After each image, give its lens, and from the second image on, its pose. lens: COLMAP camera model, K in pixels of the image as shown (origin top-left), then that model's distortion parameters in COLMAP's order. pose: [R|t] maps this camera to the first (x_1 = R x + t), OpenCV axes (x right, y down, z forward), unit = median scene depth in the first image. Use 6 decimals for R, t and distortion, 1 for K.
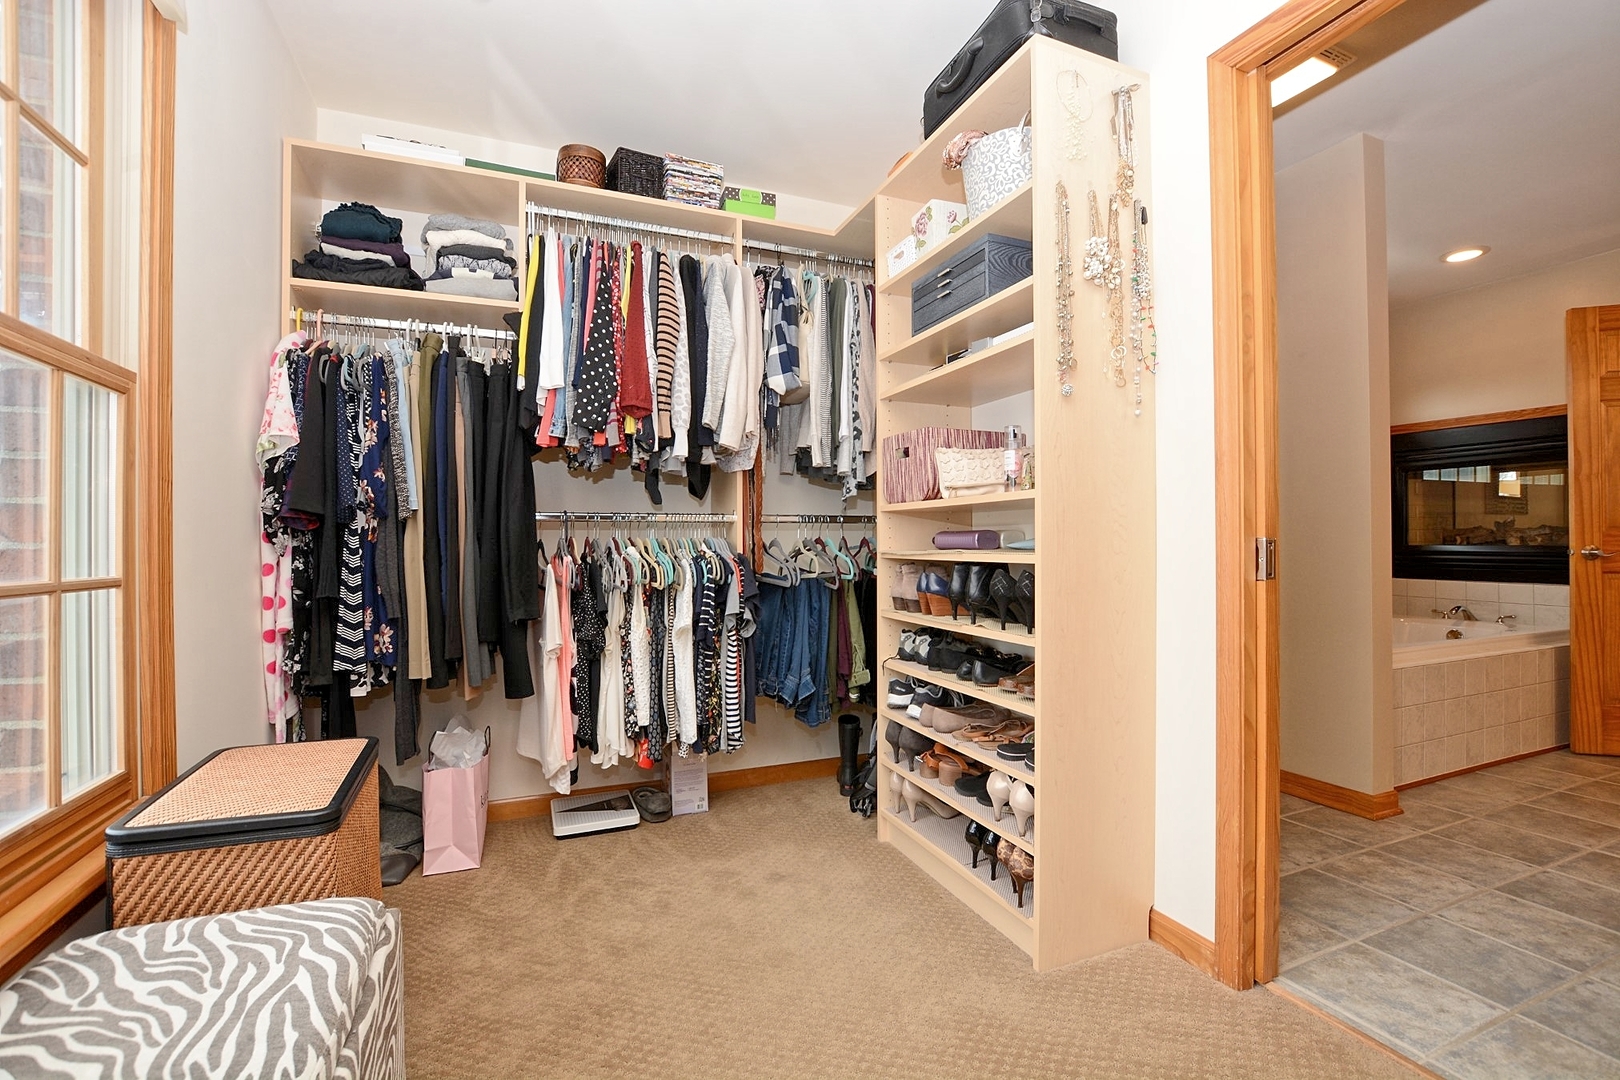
lens RADIAL K [[710.2, 0, 815.0], [0, 710.2, 544.0], [0, 0, 1]] dist [-0.023222, 0.001340]
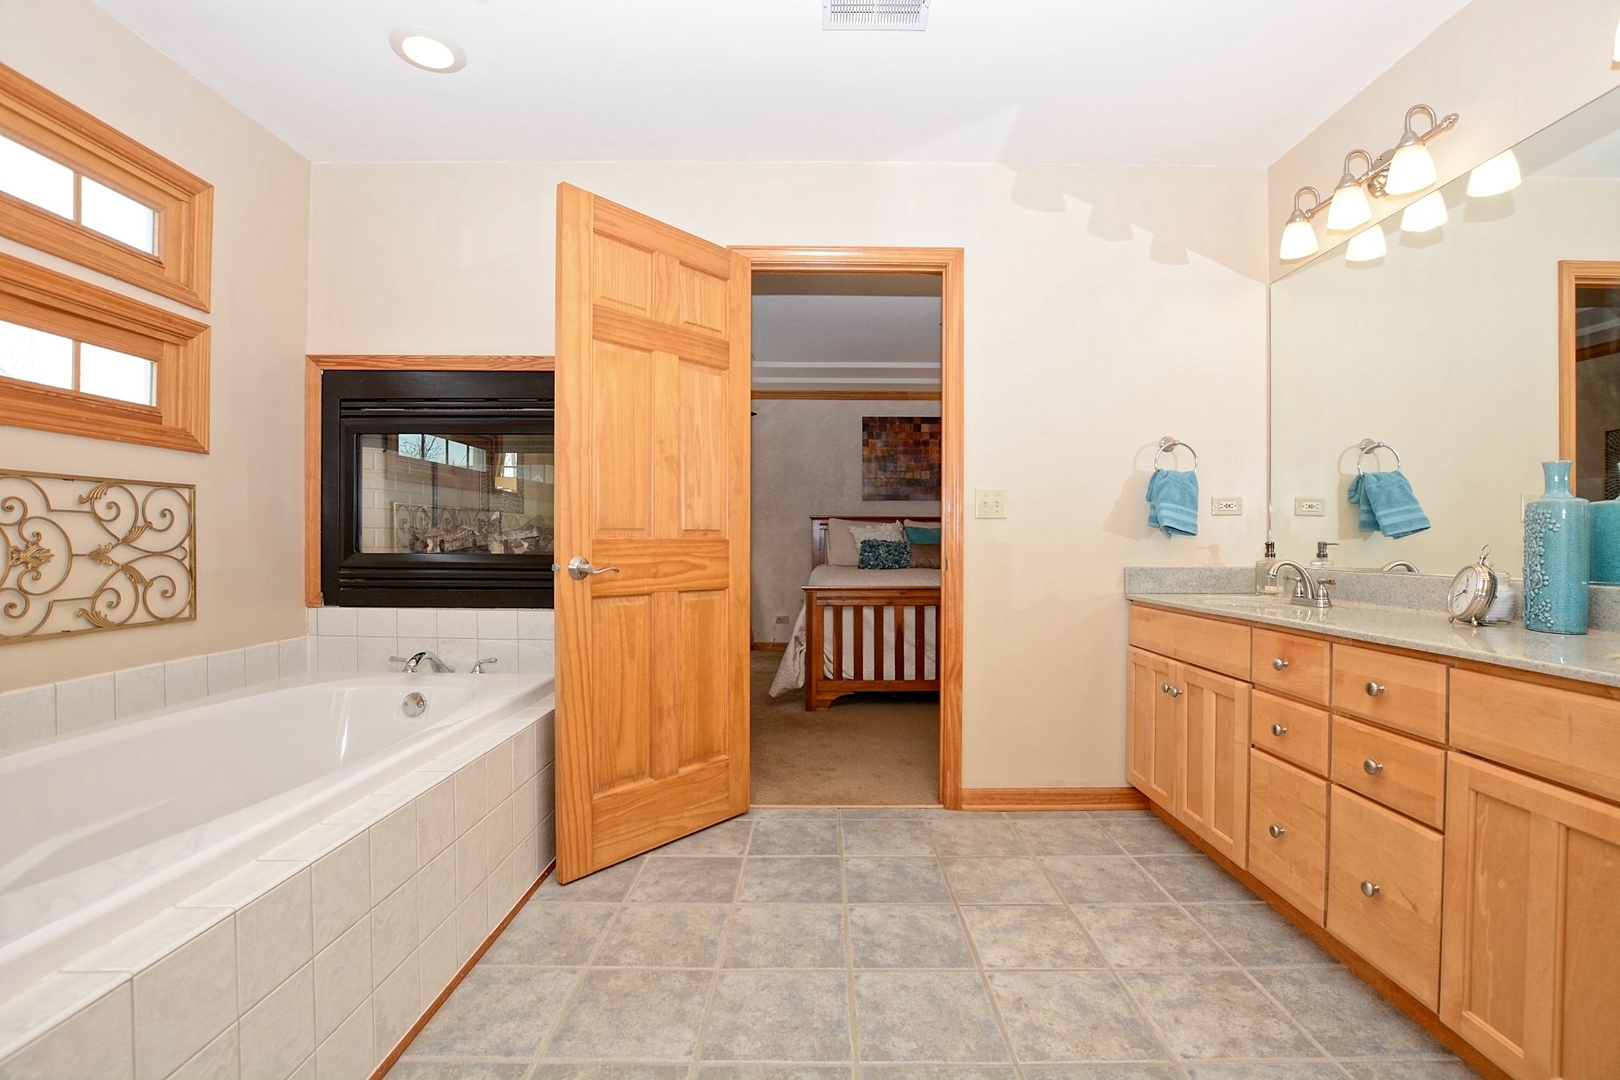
lens RADIAL K [[710.2, 0, 815.0], [0, 710.2, 544.0], [0, 0, 1]] dist [-0.023222, 0.001340]
pose [[0.389647, 0.004297, 0.920954, 0.564974], [-0.005685, 0.999981, -0.002260, -0.008936], [-0.920947, -0.004355, 0.389664, 0.508545]]
